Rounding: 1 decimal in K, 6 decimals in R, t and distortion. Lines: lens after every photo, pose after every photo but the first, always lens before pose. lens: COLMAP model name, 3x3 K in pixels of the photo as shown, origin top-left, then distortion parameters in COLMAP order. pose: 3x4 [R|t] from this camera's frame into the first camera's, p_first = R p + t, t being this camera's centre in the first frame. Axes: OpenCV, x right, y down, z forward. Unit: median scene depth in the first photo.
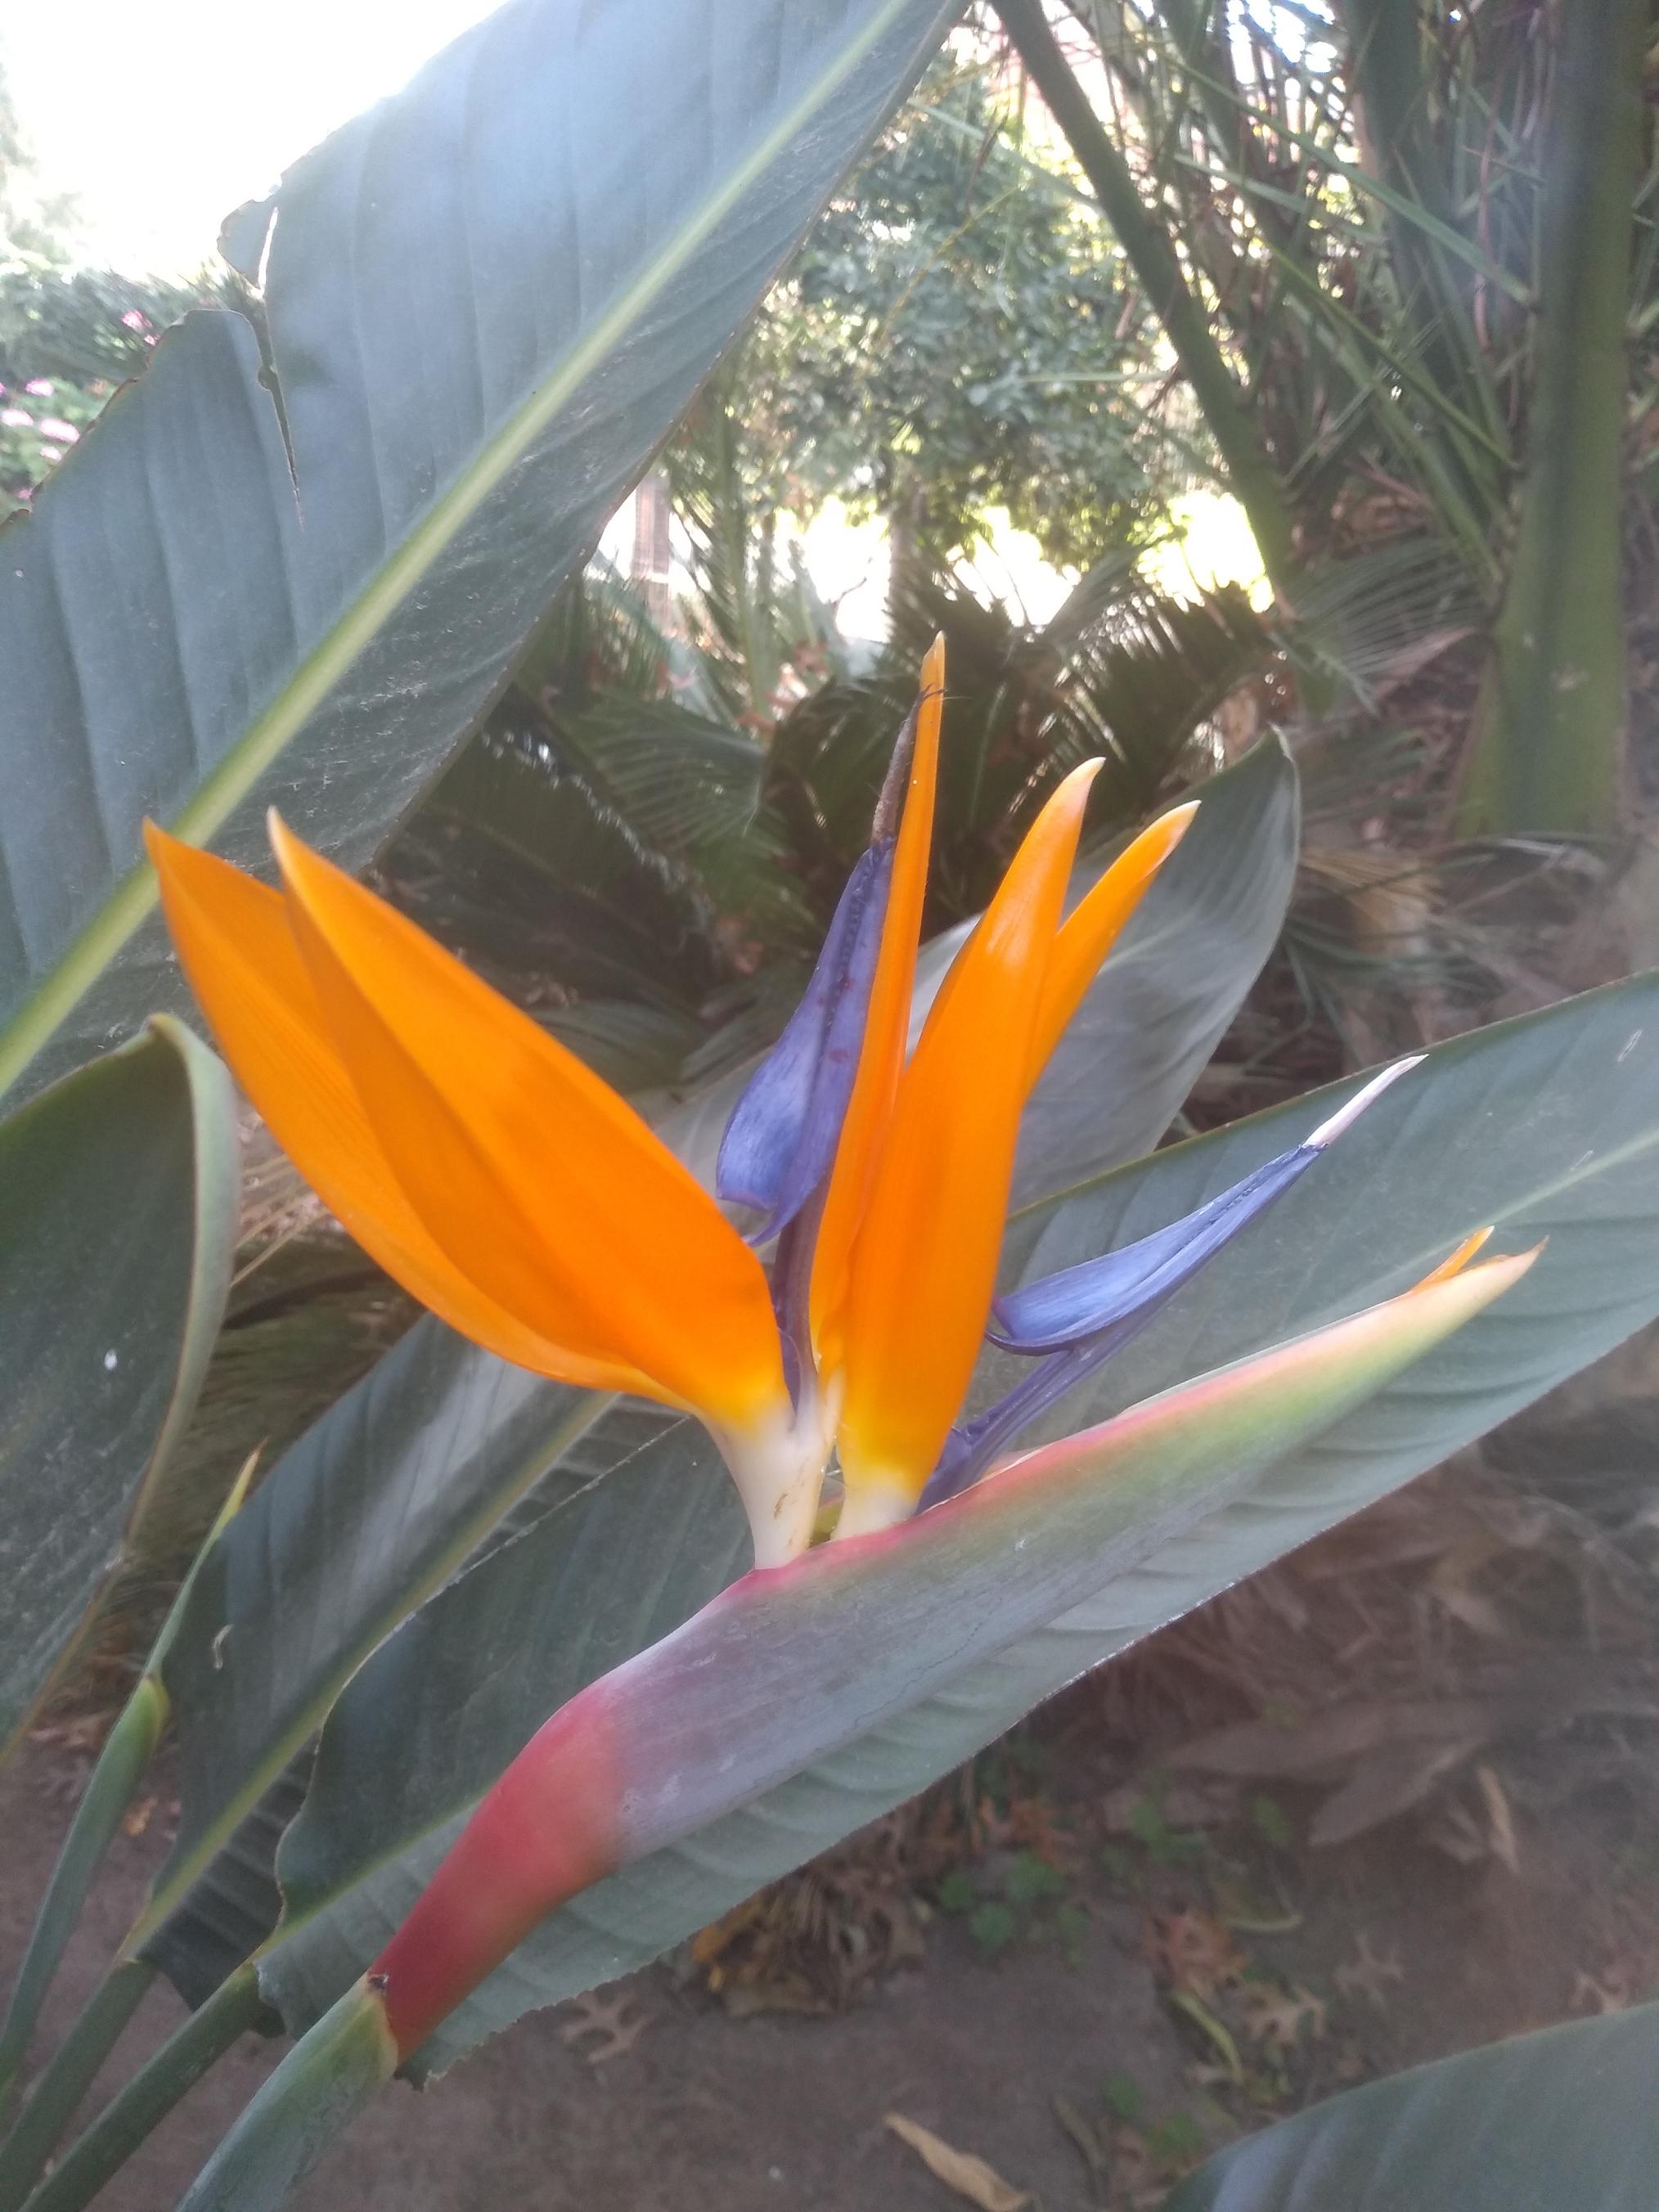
lens RADIAL K [[1715.9, 0, 829.5], [0, 1715.9, 1106.0], [0, 0, 1]] dist [-0.009668, -0.005935]
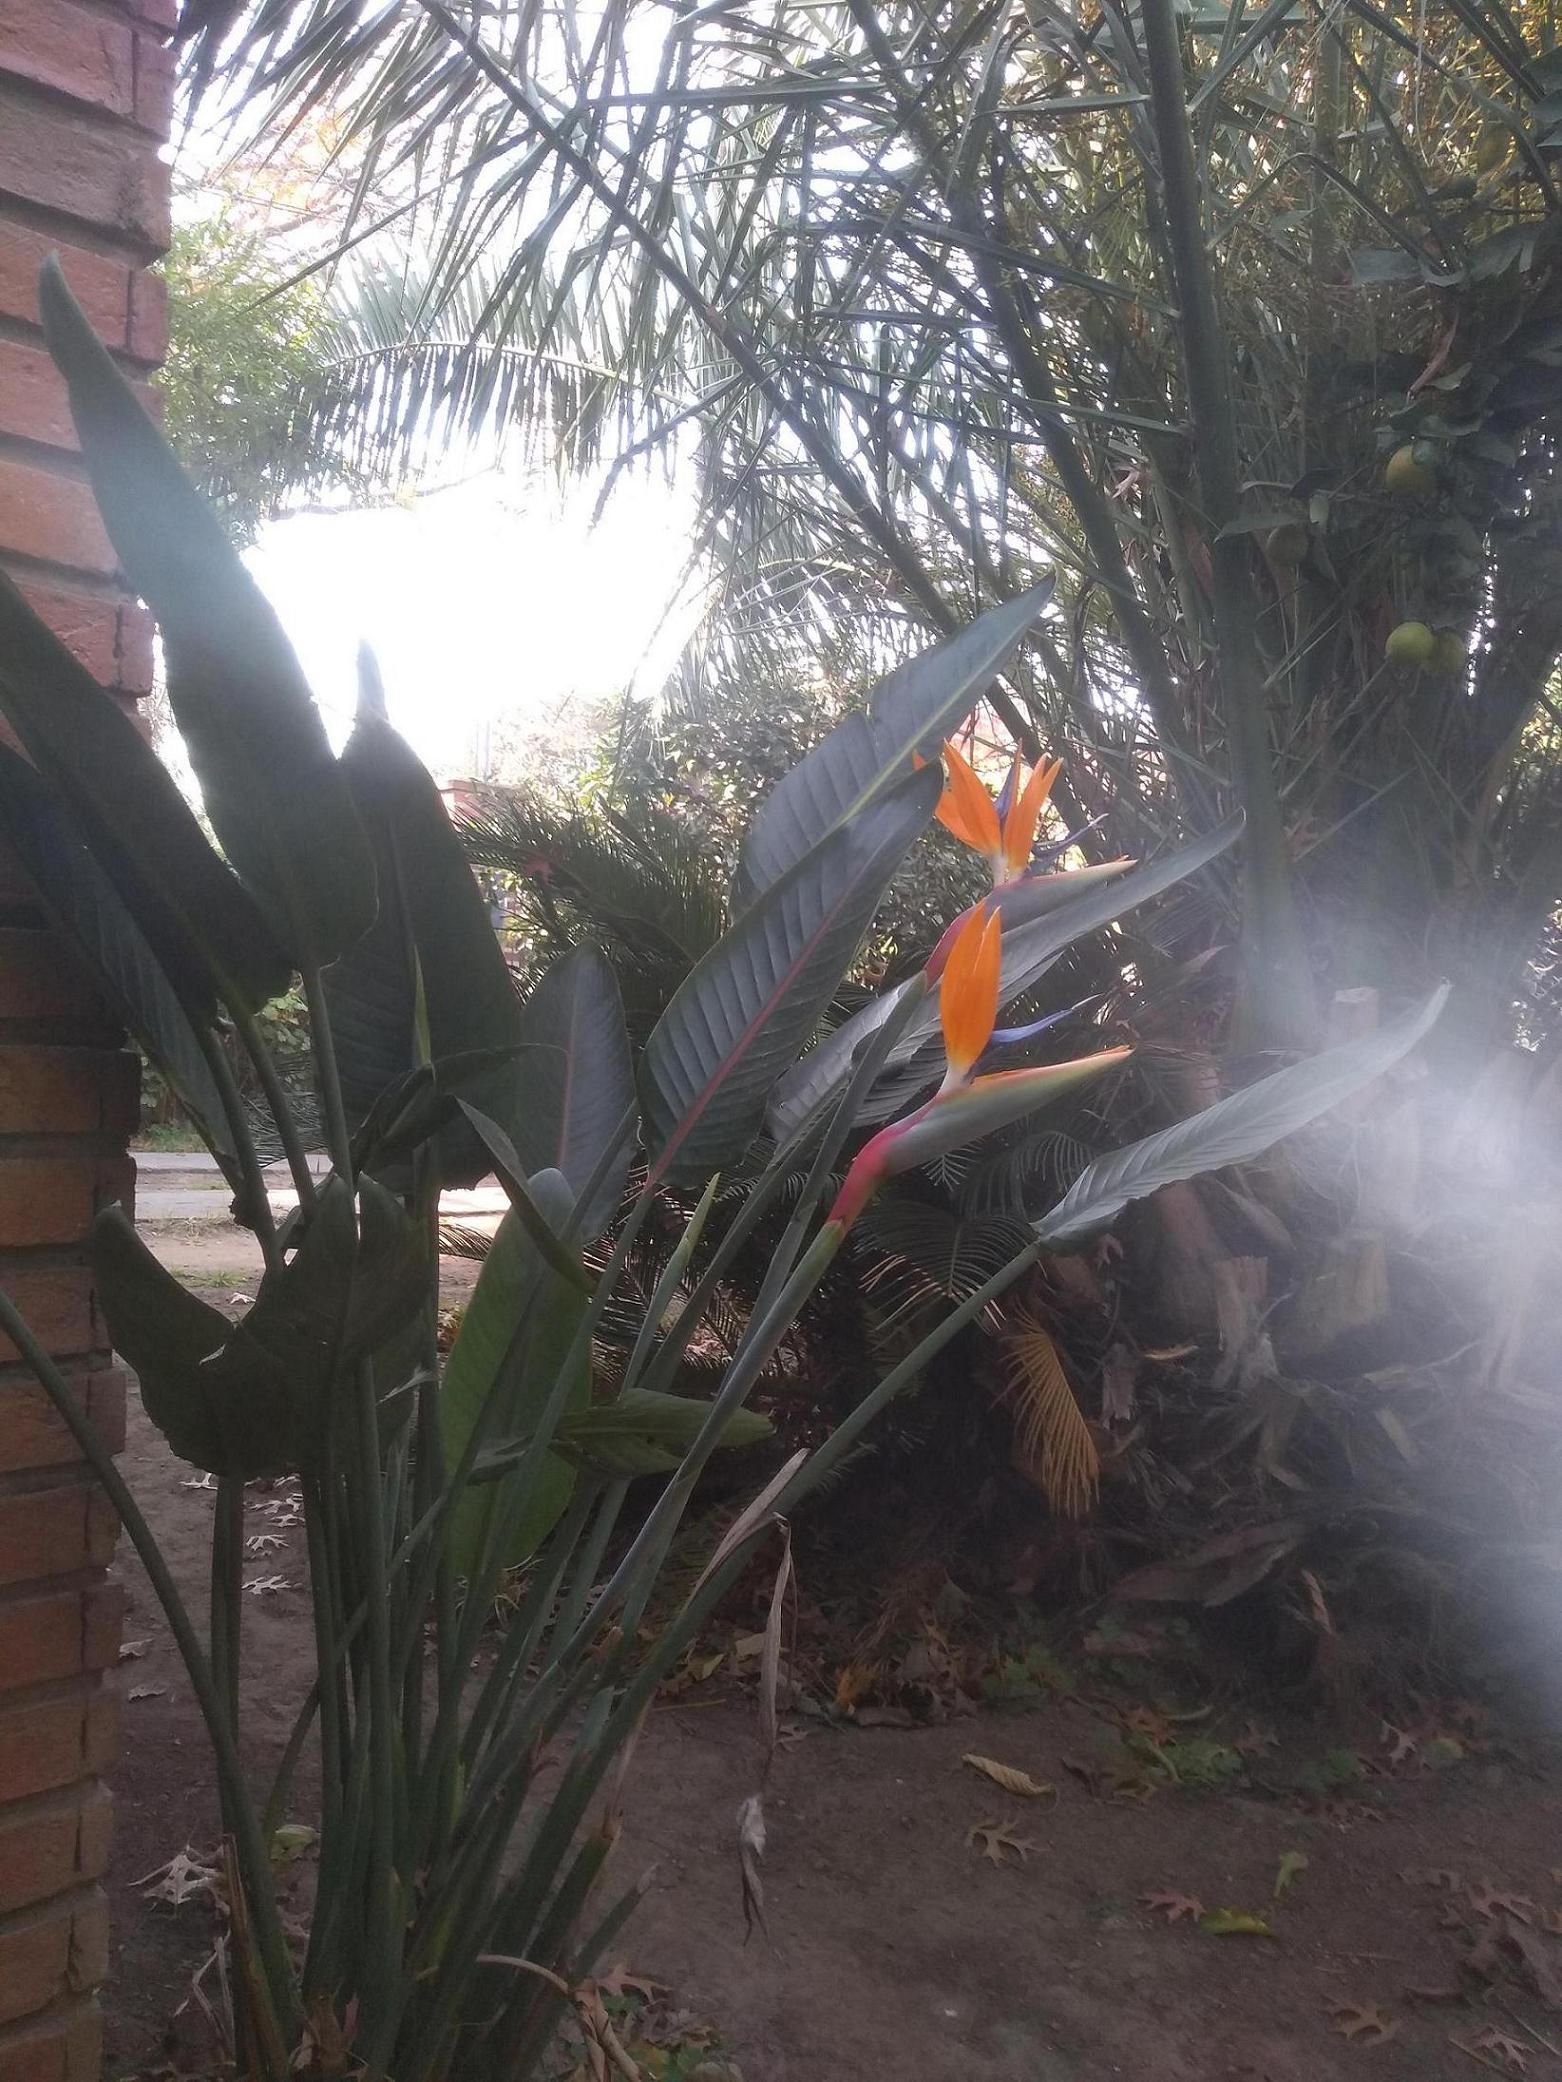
lens RADIAL K [[1571.8, 0, 815.2], [0, 1571.8, 1038.8], [0, 0, 1]] dist [0.057854, -0.152298]
pose [[0.999855, -0.002903, 0.016803, -0.122125], [0.008559, 0.937708, -0.347319, 0.427324], [-0.014748, 0.347412, 0.937597, -0.623262]]
